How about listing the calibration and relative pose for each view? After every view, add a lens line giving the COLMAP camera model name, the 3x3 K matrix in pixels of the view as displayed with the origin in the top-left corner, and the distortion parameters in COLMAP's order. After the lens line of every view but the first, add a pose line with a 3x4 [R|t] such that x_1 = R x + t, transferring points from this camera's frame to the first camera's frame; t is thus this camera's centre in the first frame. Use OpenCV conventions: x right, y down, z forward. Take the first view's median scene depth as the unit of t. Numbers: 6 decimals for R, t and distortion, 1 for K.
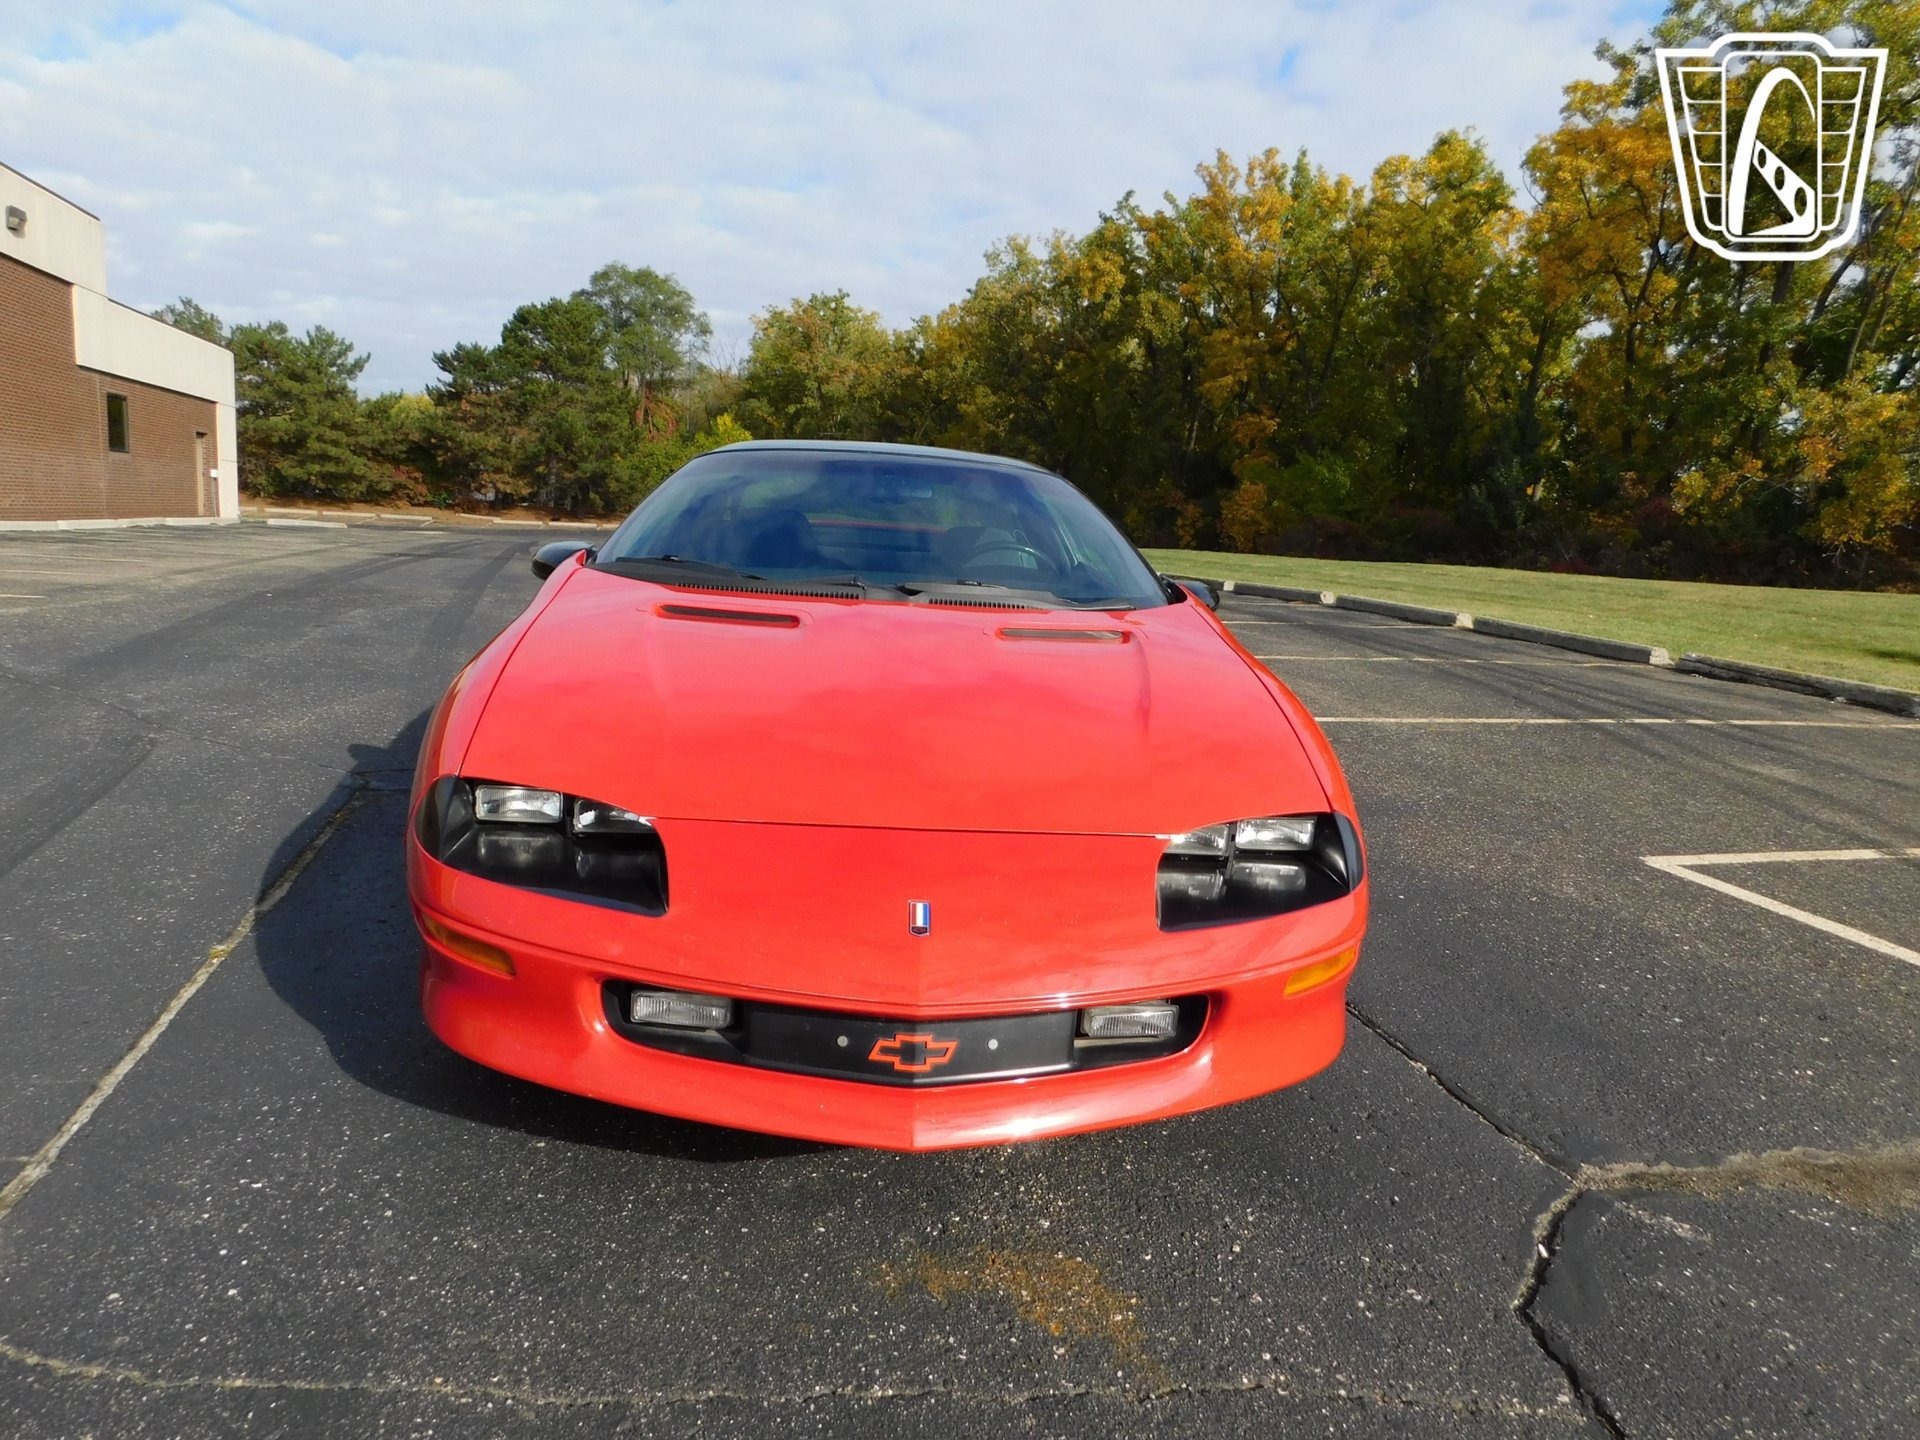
lens RADIAL K [[1270.5, 0, 955.4], [0, 1270.5, 713.1], [0, 0, 1]] dist [-0.072528, 0.062438]
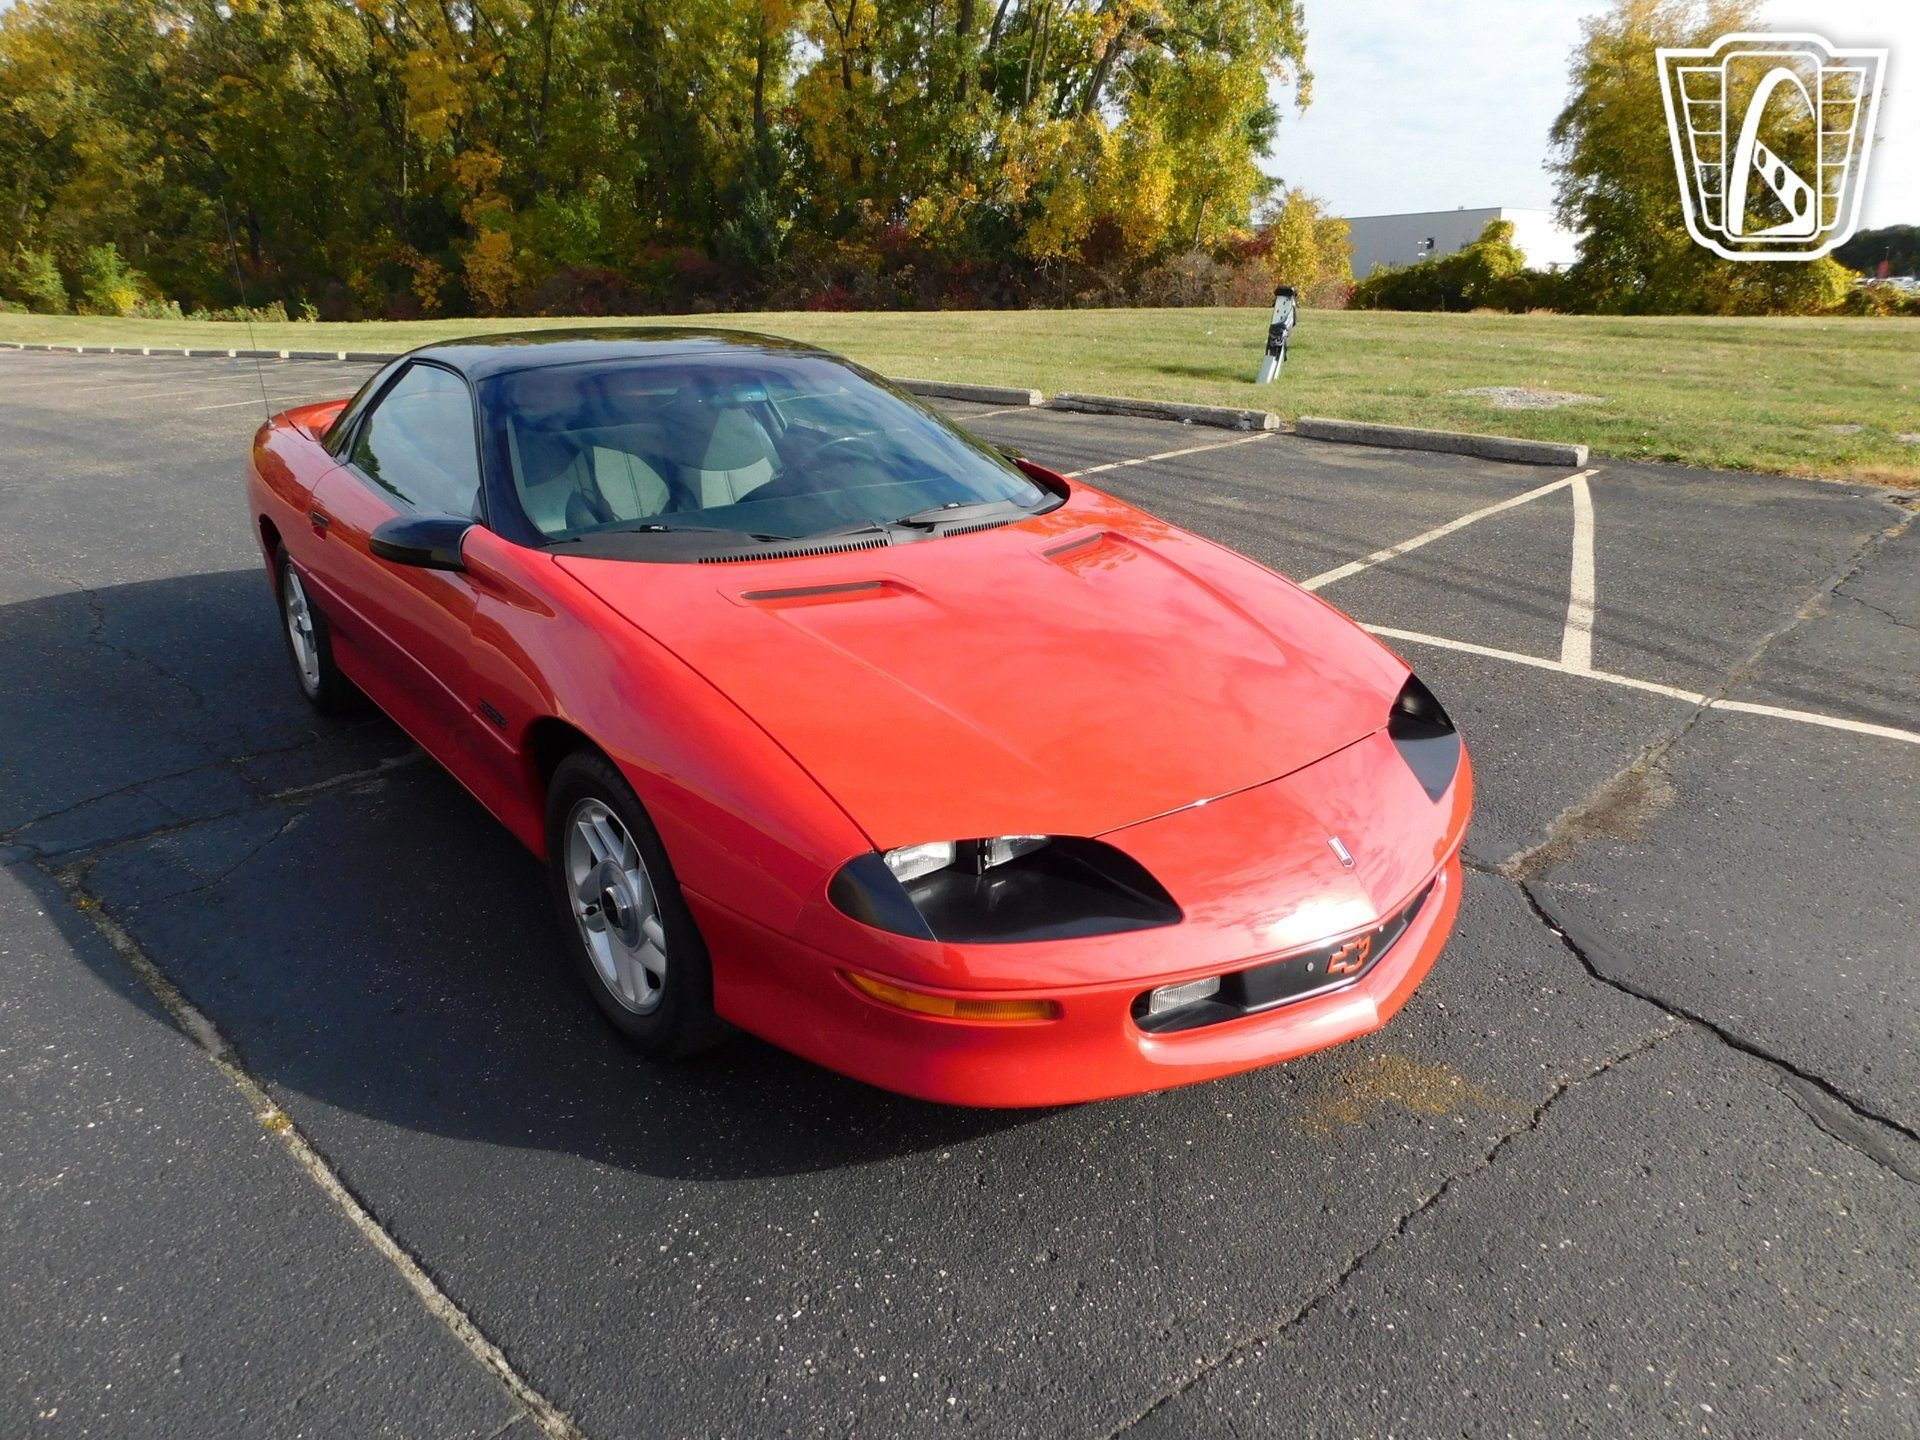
lens RADIAL K [[1270.5, 0, 960.8], [0, 1270.5, 715.1], [0, 0, 1]] dist [-0.072528, 0.062438]
pose [[0.833095, -0.245316, 0.495755, -0.037937], [0.143303, 0.961394, 0.234914, -0.012761], [-0.534244, -0.124663, 0.836088, 0.008227]]
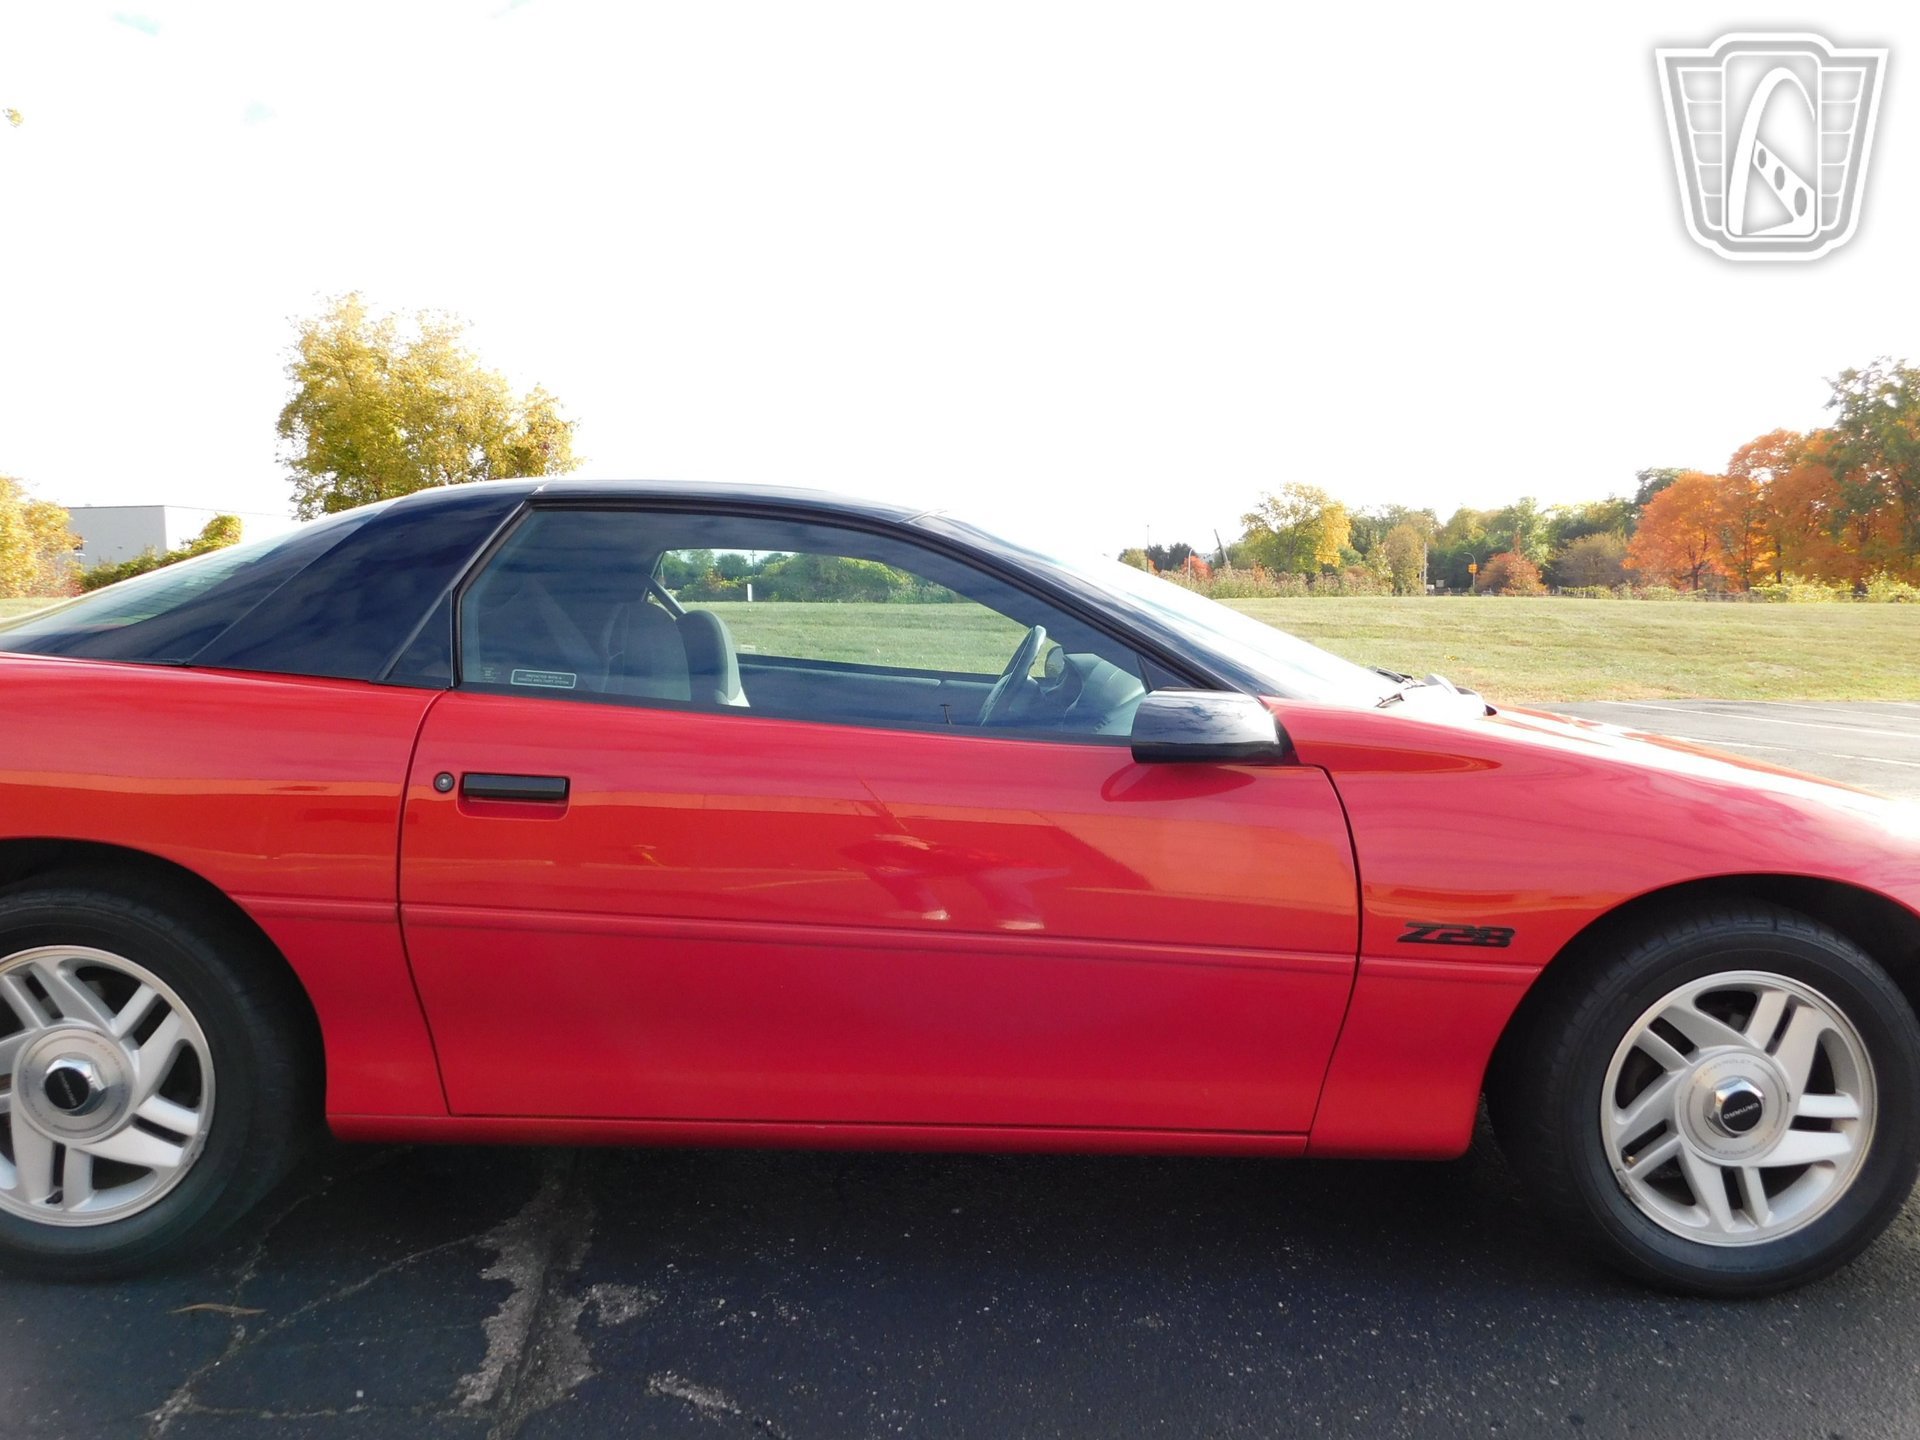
lens RADIAL K [[1433.4, 0, 965.9], [0, 1433.4, 725.2], [0, 0, 1]] dist [0.001063, 0.008180]
pose [[0.087392, -0.160243, 0.983201, -0.076154], [0.158504, 0.976641, 0.145086, -0.018510], [-0.983483, 0.143162, 0.110750, 0.084387]]
